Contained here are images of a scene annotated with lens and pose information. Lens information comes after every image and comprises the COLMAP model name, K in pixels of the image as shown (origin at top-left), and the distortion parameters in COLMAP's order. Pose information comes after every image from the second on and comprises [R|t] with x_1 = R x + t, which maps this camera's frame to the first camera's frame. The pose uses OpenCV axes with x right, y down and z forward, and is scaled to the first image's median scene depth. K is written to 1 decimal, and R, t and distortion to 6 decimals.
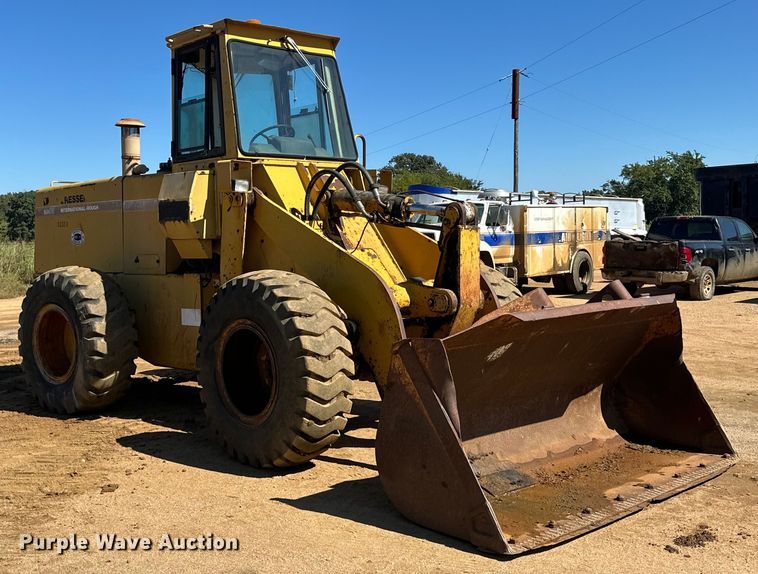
lens RADIAL K [[860.6, 0, 379.0], [0, 860.6, 287.0], [0, 0, 1]] dist [0.088453, -0.005925]
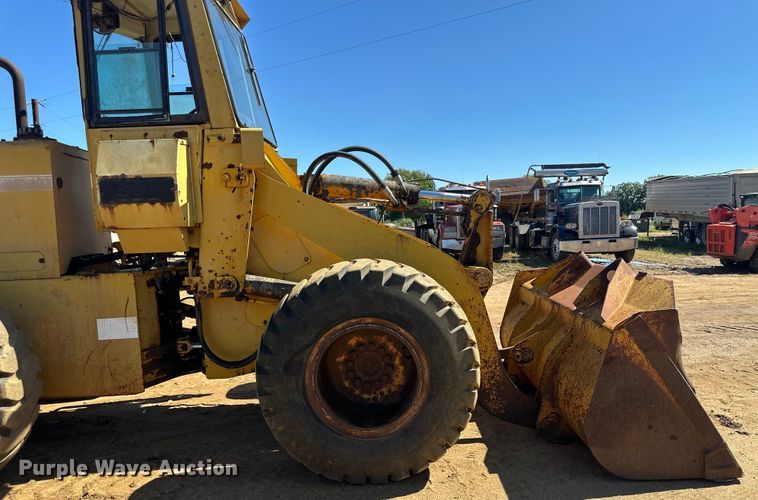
lens RADIAL K [[546.2, 0, 379.0], [0, 546.2, 284.1], [0, 0, 1]] dist [-0.004278, -0.003338]
pose [[0.678609, -0.084722, 0.729597, -0.450198], [0.059509, 0.996402, 0.060353, -0.022930], [-0.732085, 0.002461, 0.681209, 0.526669]]
